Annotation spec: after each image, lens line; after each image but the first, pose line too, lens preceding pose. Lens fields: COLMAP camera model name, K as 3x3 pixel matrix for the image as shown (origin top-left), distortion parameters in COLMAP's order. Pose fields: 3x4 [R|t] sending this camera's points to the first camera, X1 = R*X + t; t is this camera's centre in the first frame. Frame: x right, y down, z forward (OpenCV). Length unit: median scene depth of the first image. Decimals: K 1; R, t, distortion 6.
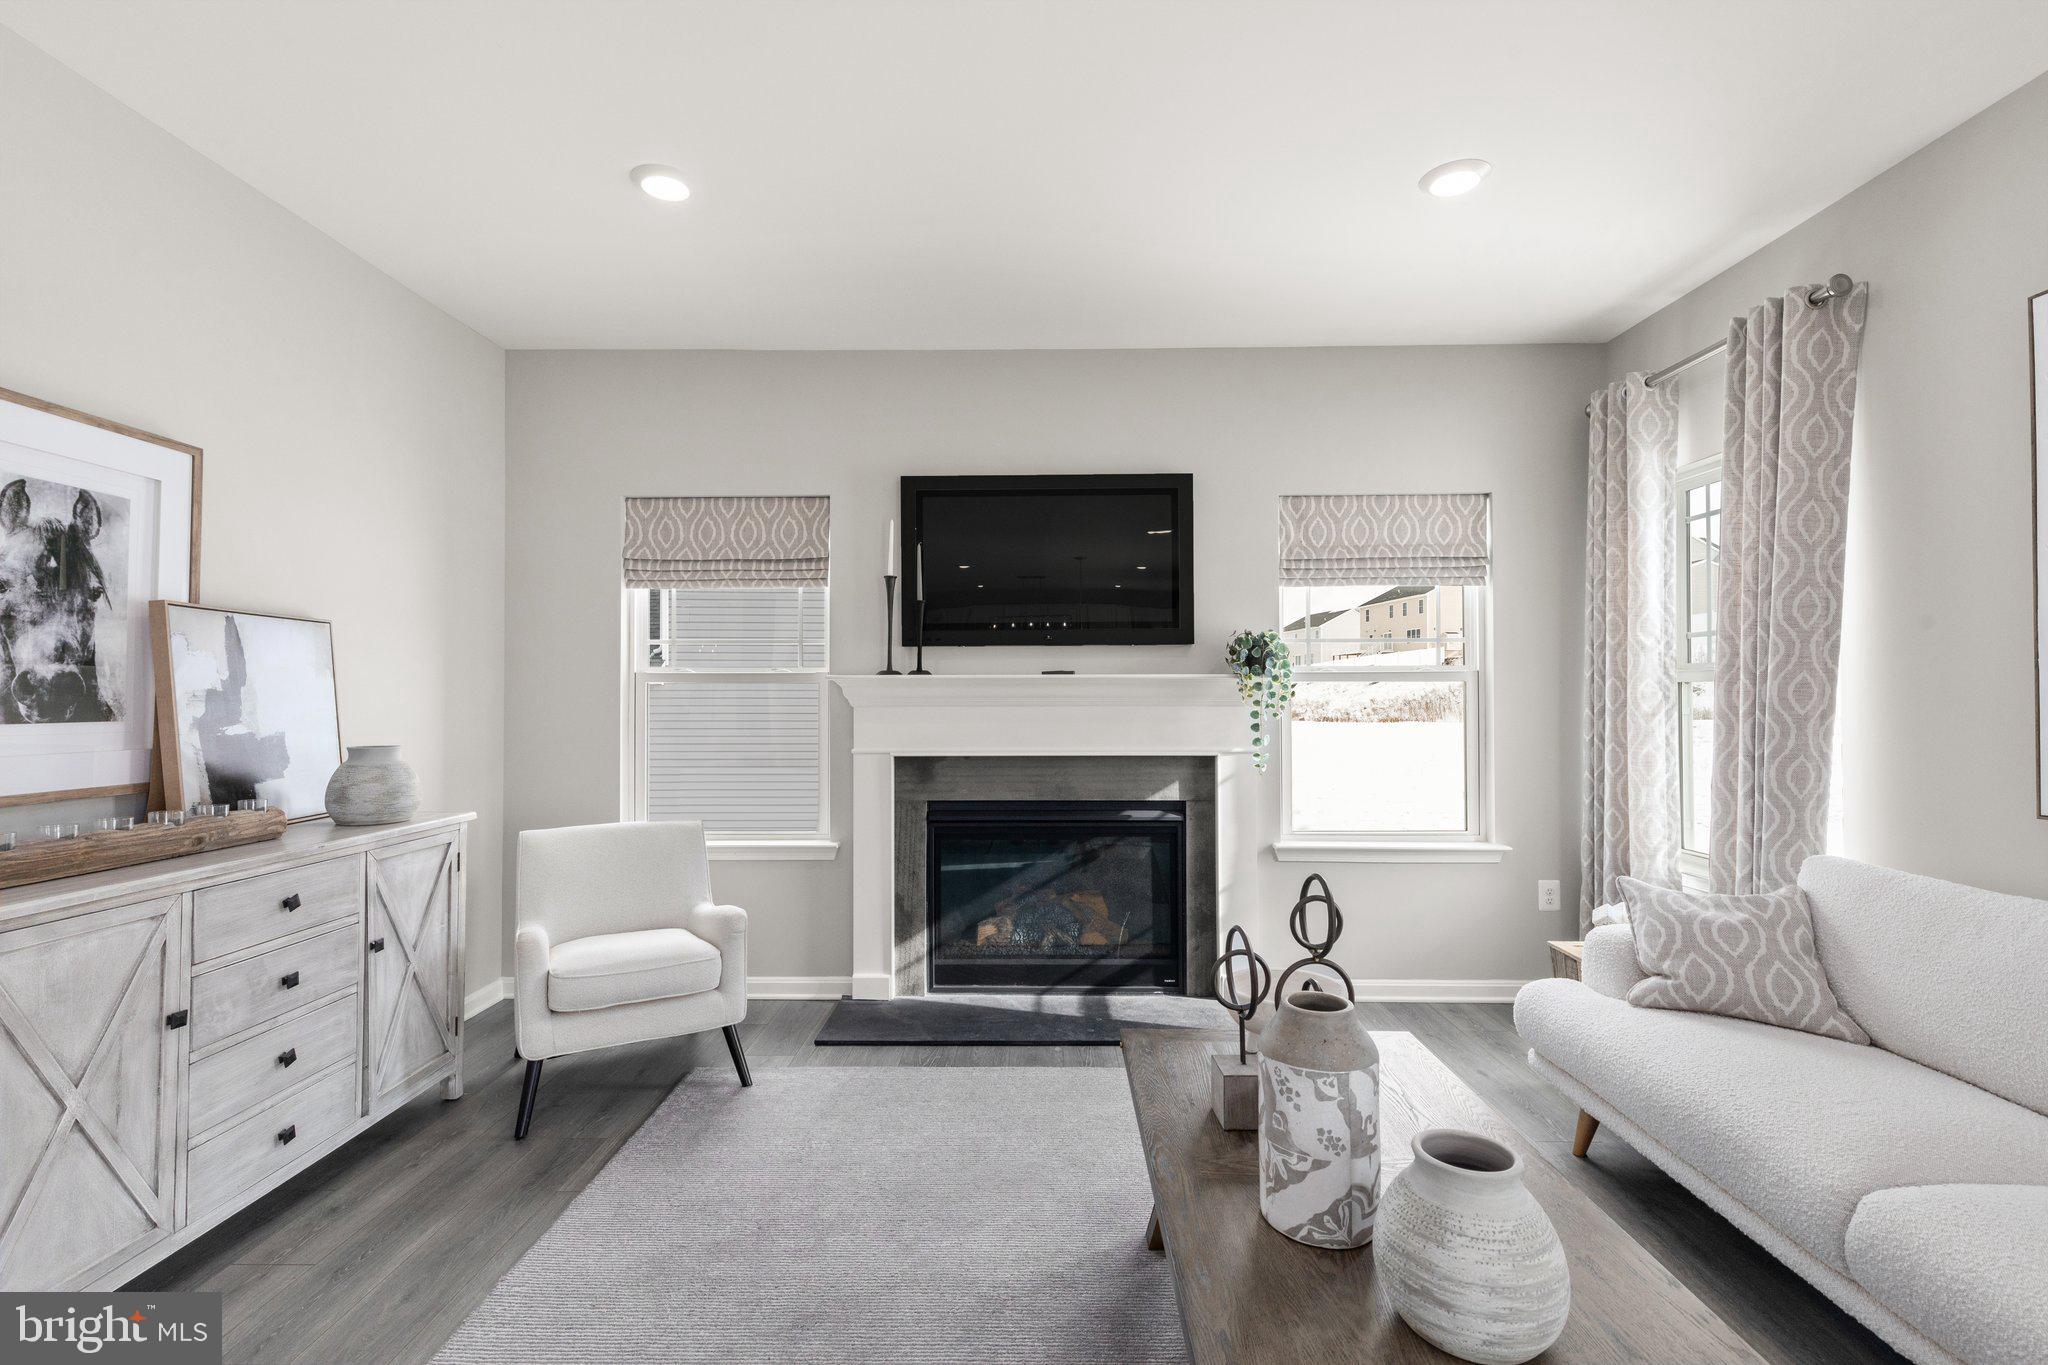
lens RADIAL K [[903.4, 0, 1024.0], [0, 903.4, 682.5], [0, 0, 1]] dist [-0.000549, -0.000217]
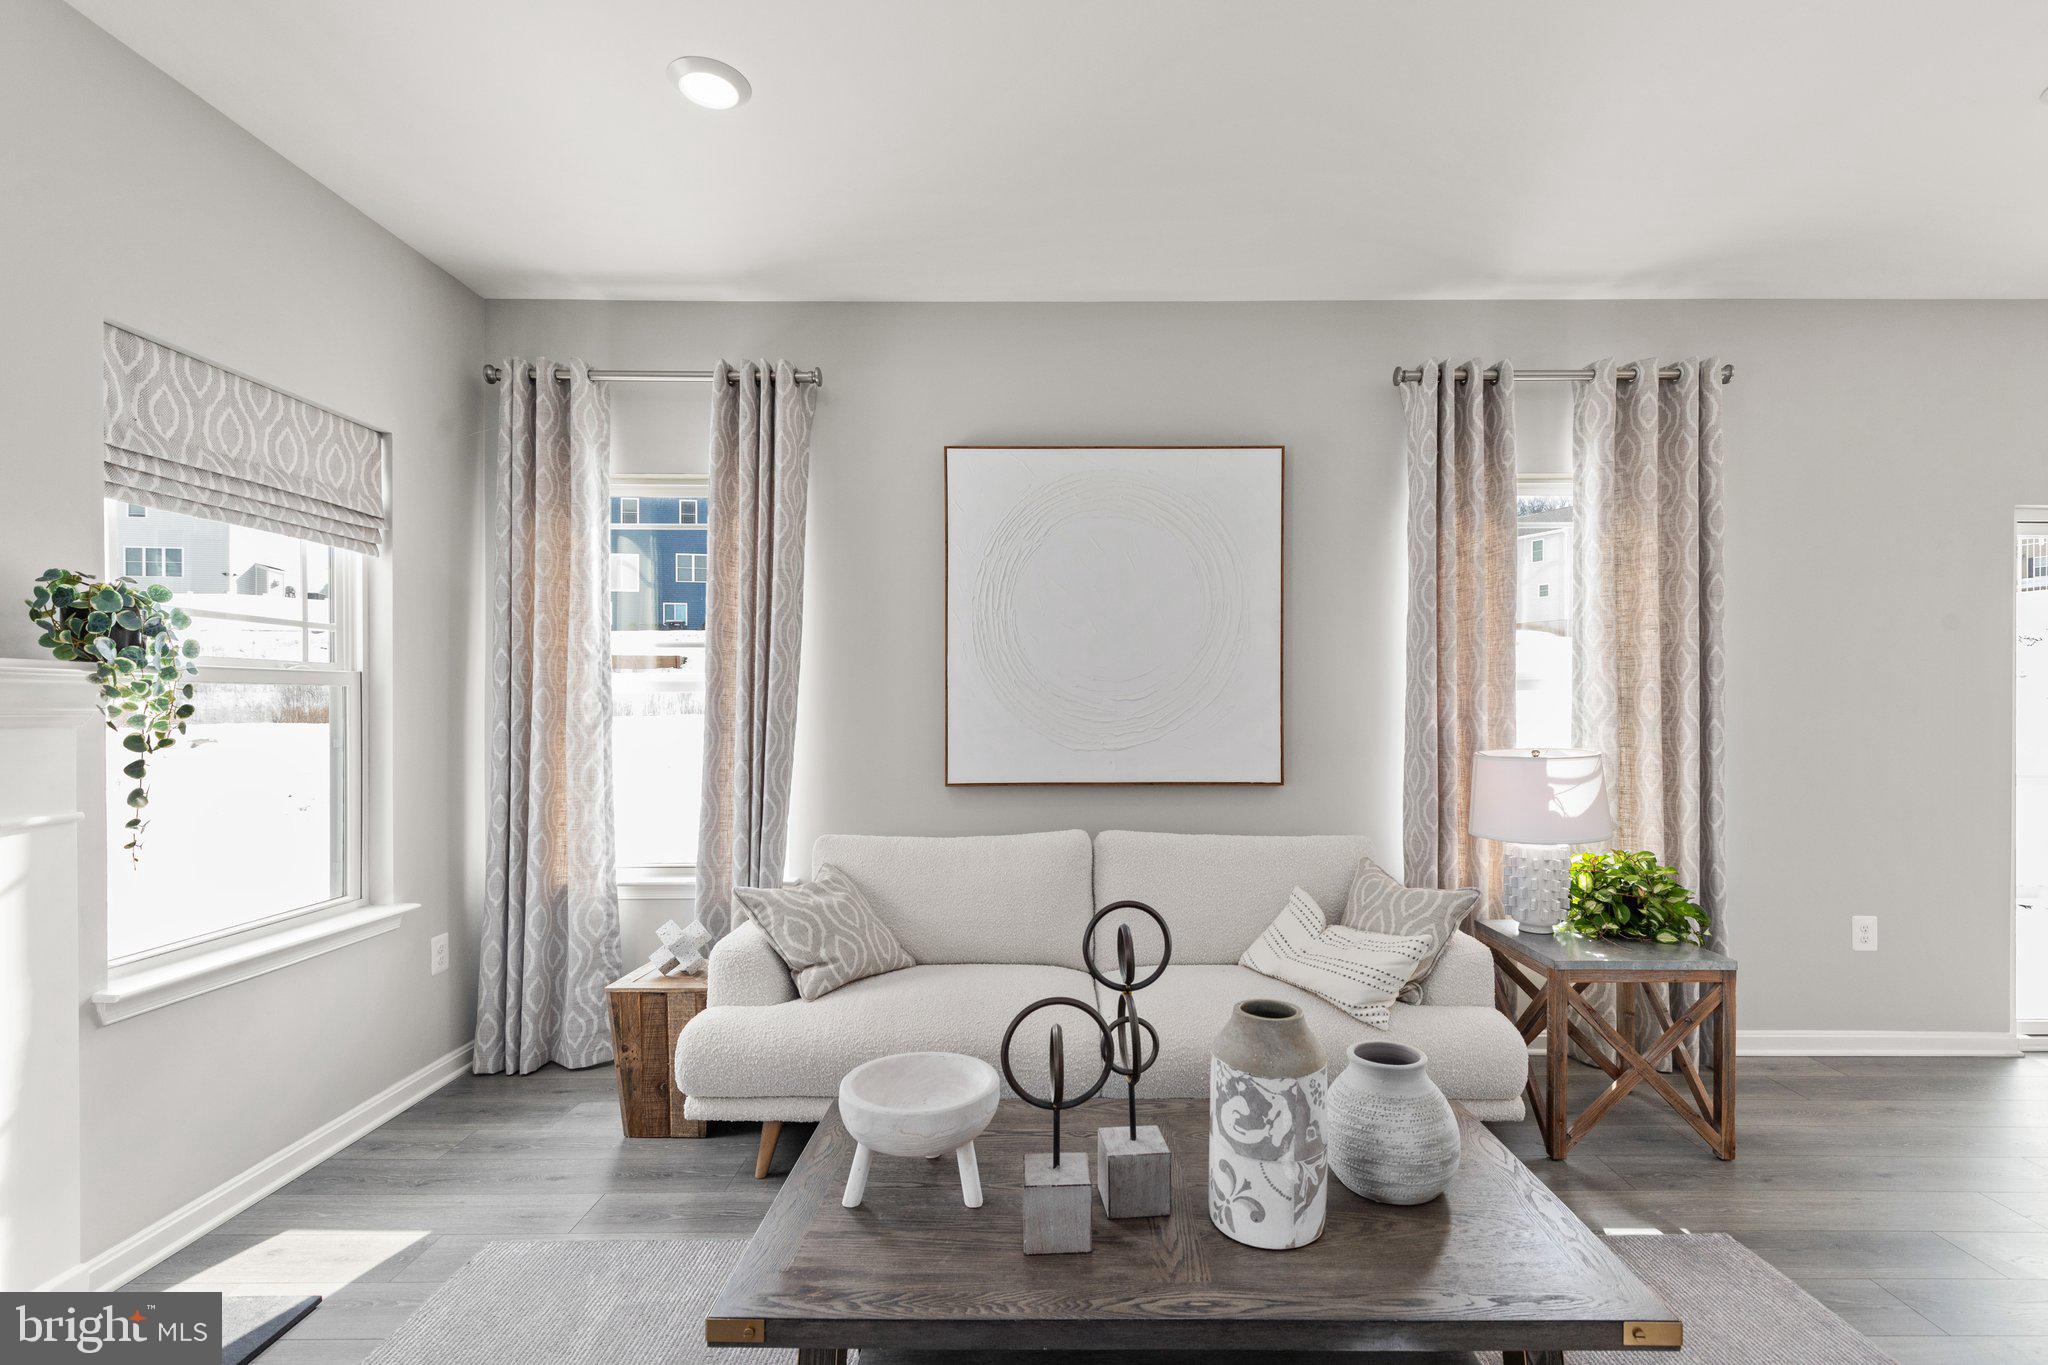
lens RADIAL K [[956.9, 0, 1029.9], [0, 956.9, 709.8], [0, 0, 1]] dist [0.001525, 0.000078]
pose [[-0.024878, -0.002717, 0.999687, -0.312040], [-0.015542, 0.999876, 0.002331, 0.007873], [-0.999570, -0.015480, -0.024917, 0.540947]]
